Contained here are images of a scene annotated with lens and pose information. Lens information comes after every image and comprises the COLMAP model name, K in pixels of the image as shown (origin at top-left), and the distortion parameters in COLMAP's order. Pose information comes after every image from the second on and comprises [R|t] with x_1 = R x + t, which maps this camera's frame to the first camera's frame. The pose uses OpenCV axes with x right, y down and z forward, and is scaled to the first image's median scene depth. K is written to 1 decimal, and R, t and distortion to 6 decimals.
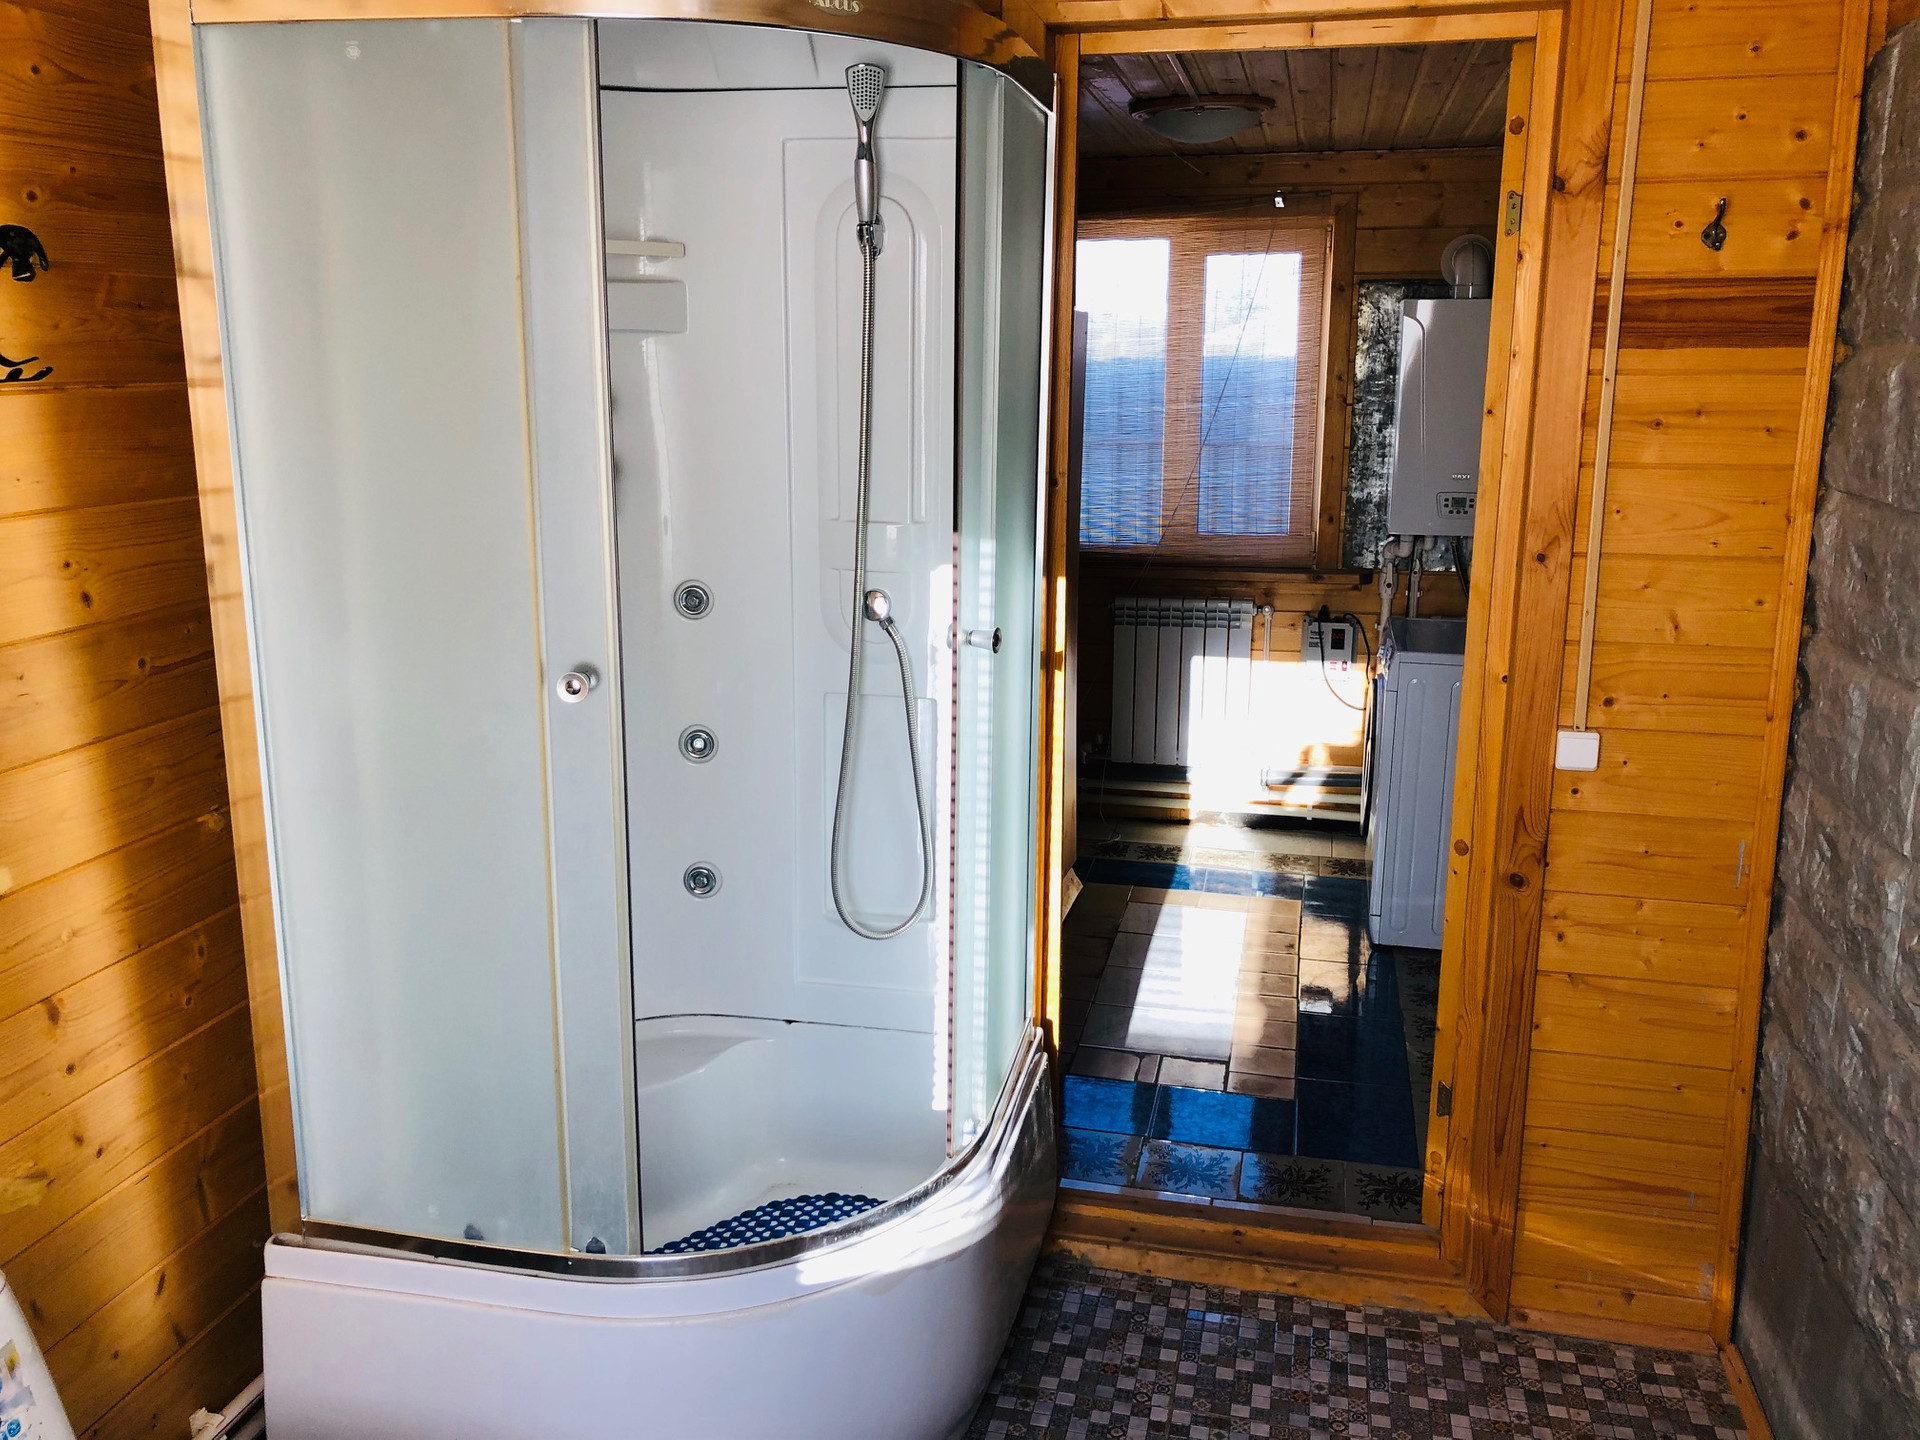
lens RADIAL K [[1576.5, 0, 966.0], [0, 1576.5, 717.4], [0, 0, 1]] dist [0.047804, -0.063242]
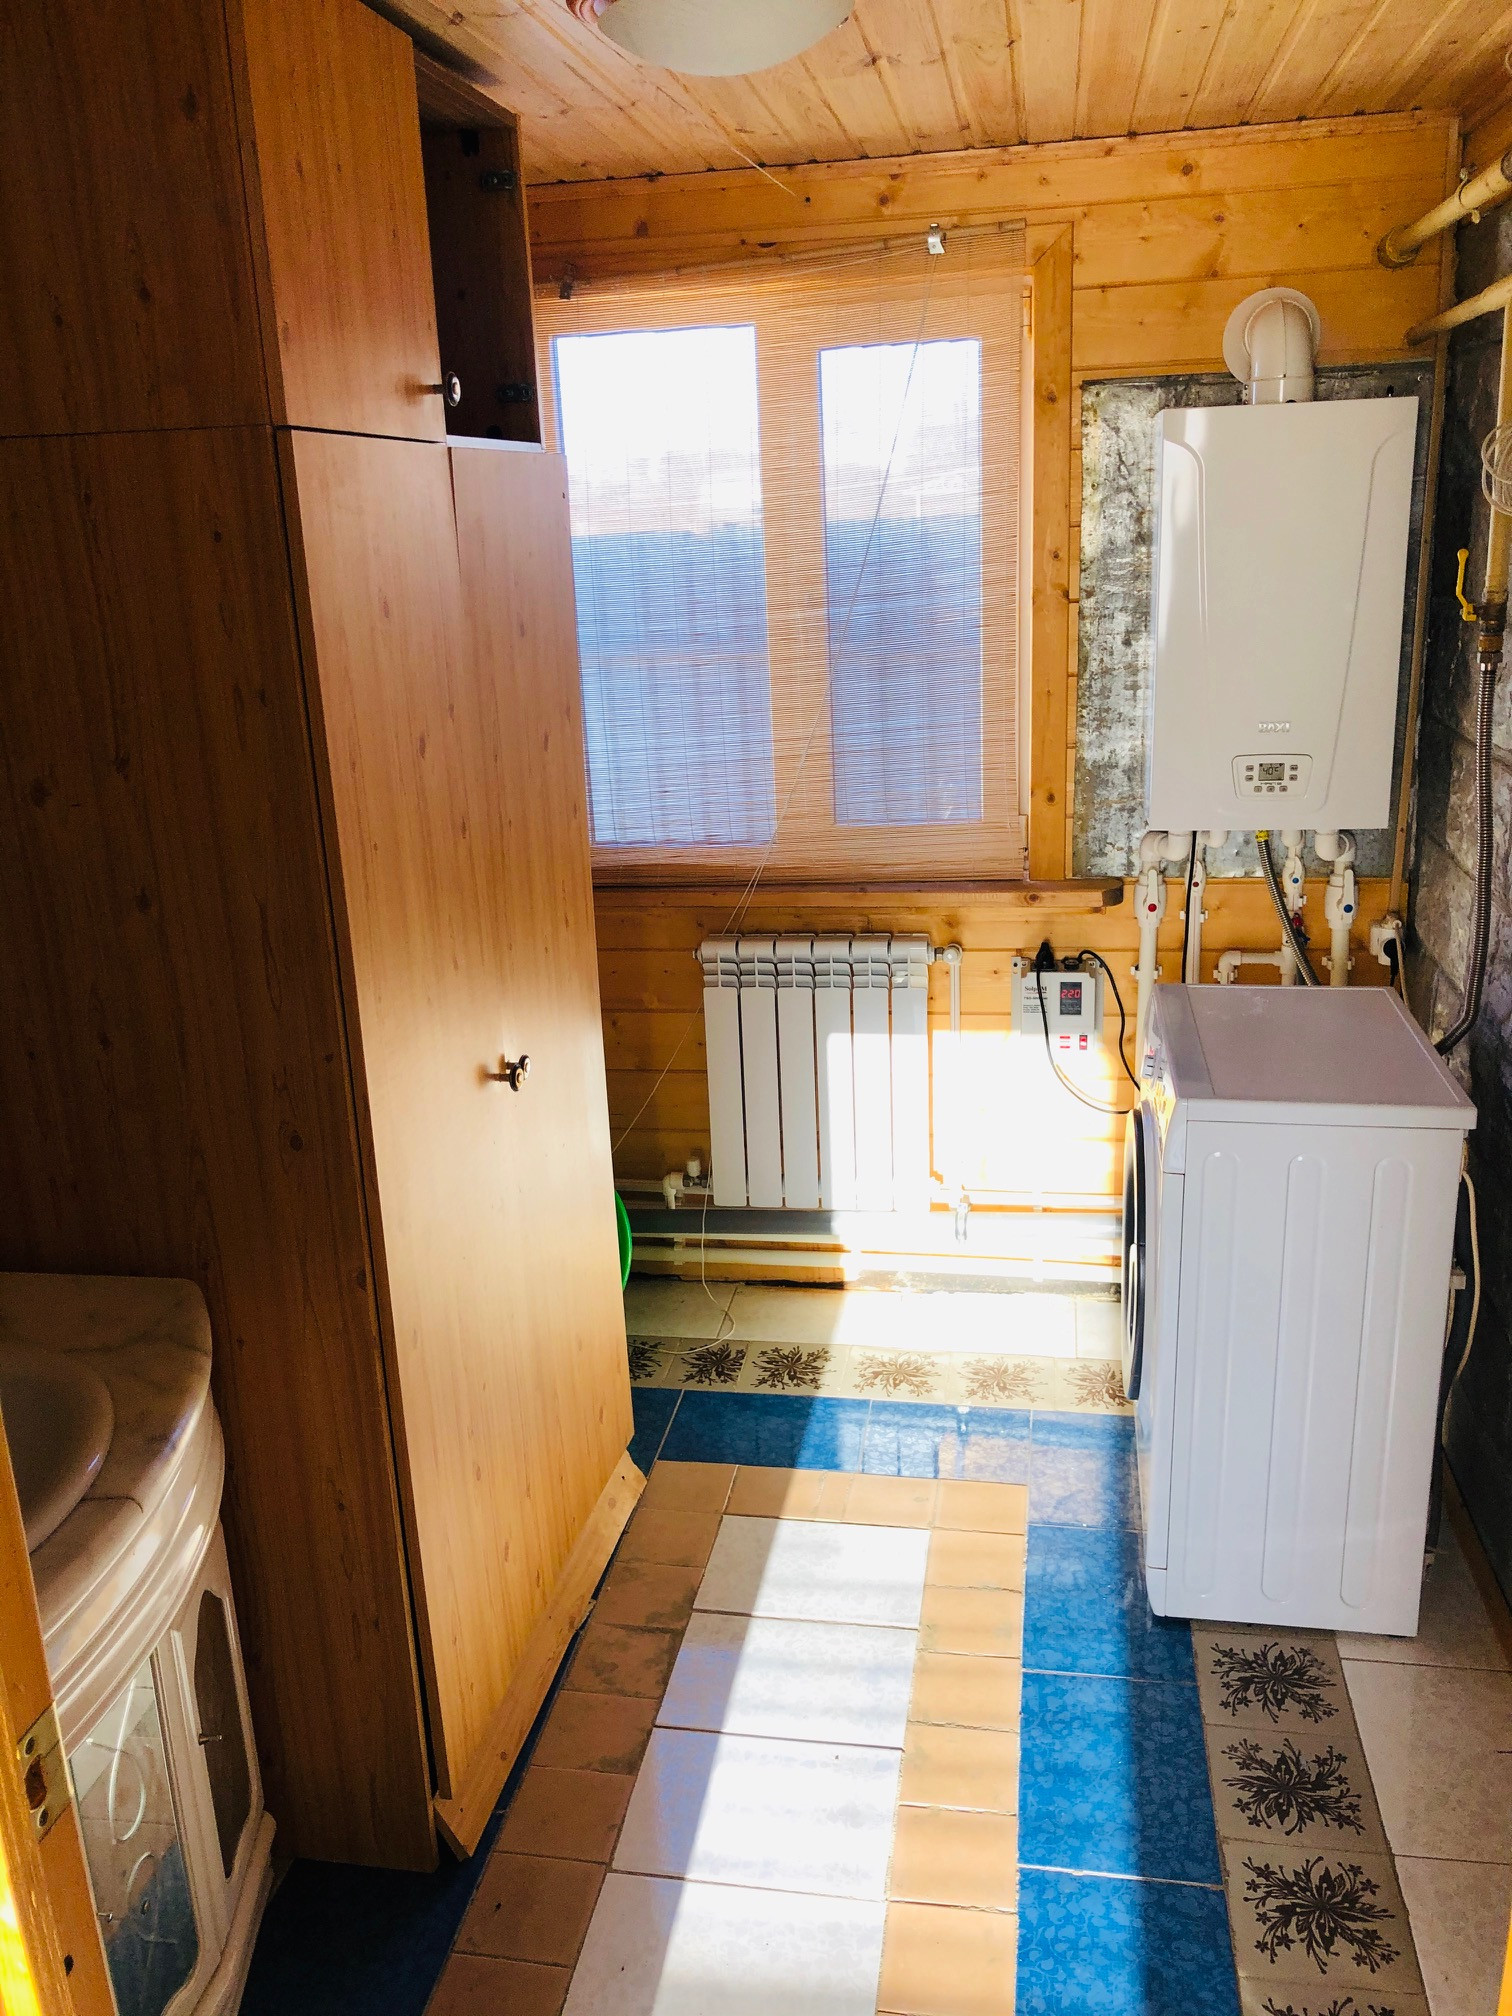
lens RADIAL K [[1655.4, 0, 749.4], [0, 1655.4, 1009.5], [0, 0, 1]] dist [0.047804, -0.063242]
pose [[0.997996, -0.056711, 0.028084, 0.097243], [0.054396, 0.995525, 0.077276, -0.101652], [-0.032341, -0.075593, 0.996614, 0.382396]]
